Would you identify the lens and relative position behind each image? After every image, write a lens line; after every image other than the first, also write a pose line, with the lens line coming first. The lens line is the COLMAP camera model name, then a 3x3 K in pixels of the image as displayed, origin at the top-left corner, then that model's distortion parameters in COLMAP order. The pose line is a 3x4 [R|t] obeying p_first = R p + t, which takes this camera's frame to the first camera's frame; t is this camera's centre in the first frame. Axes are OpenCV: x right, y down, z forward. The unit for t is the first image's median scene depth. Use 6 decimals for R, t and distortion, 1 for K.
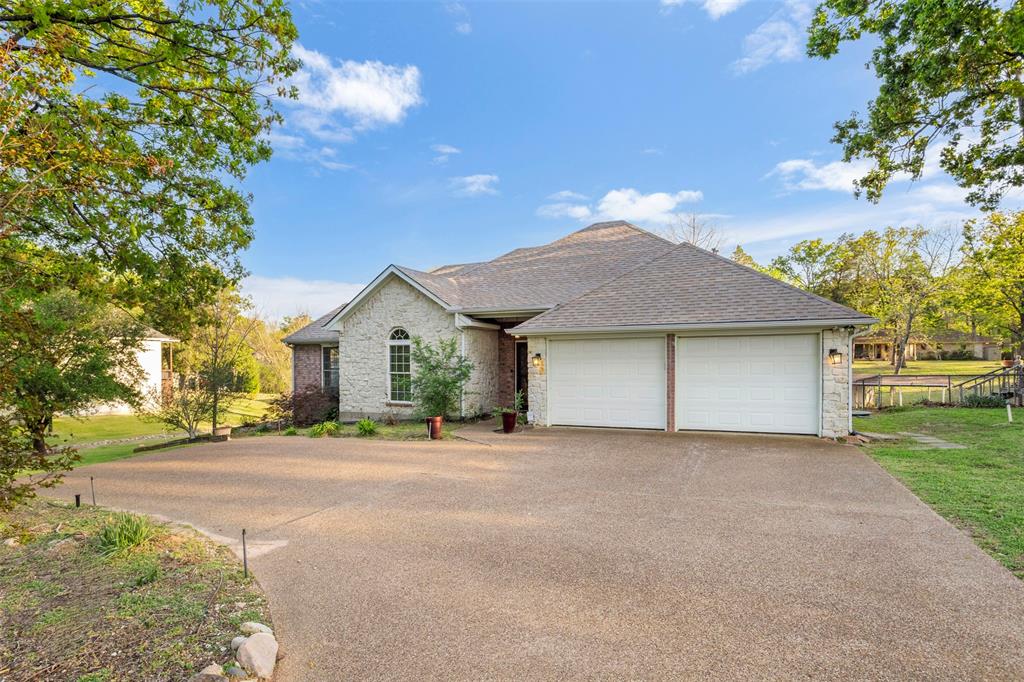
lens RADIAL K [[540.2, 0, 512.0], [0, 540.2, 341.0], [0, 0, 1]] dist [-0.058417, 0.035779]
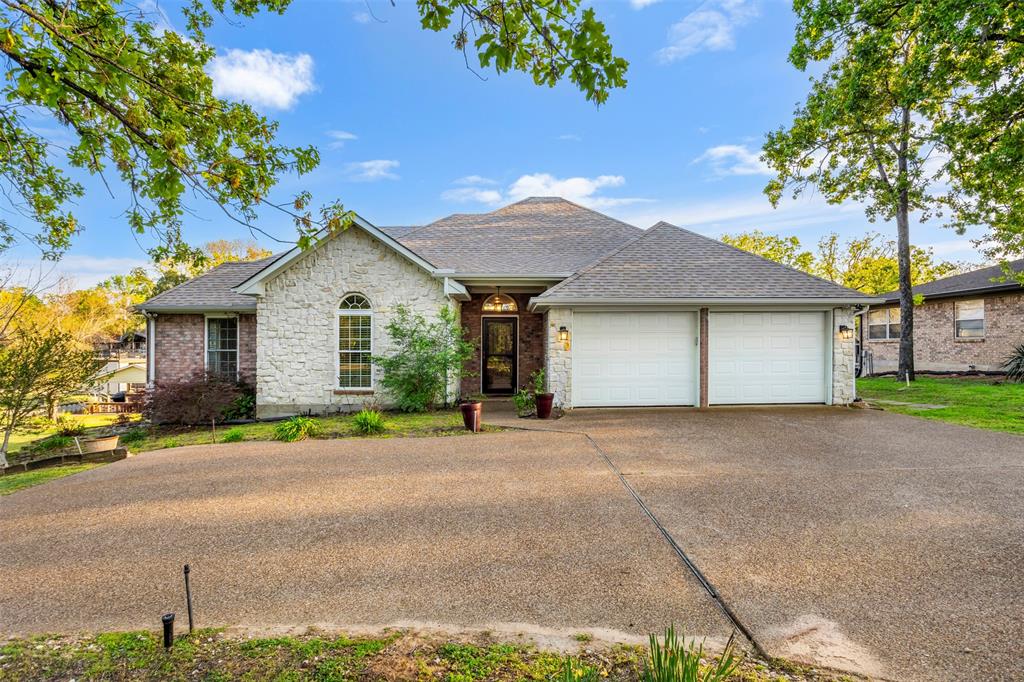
lens RADIAL K [[515.1, 0, 507.9], [0, 515.1, 332.3], [0, 0, 1]] dist [-0.052424, 0.031063]
pose [[0.898862, 0.016567, 0.437918, -0.367948], [-0.016568, 0.999855, -0.003818, 0.033826], [-0.437918, -0.003824, 0.899007, 0.259435]]
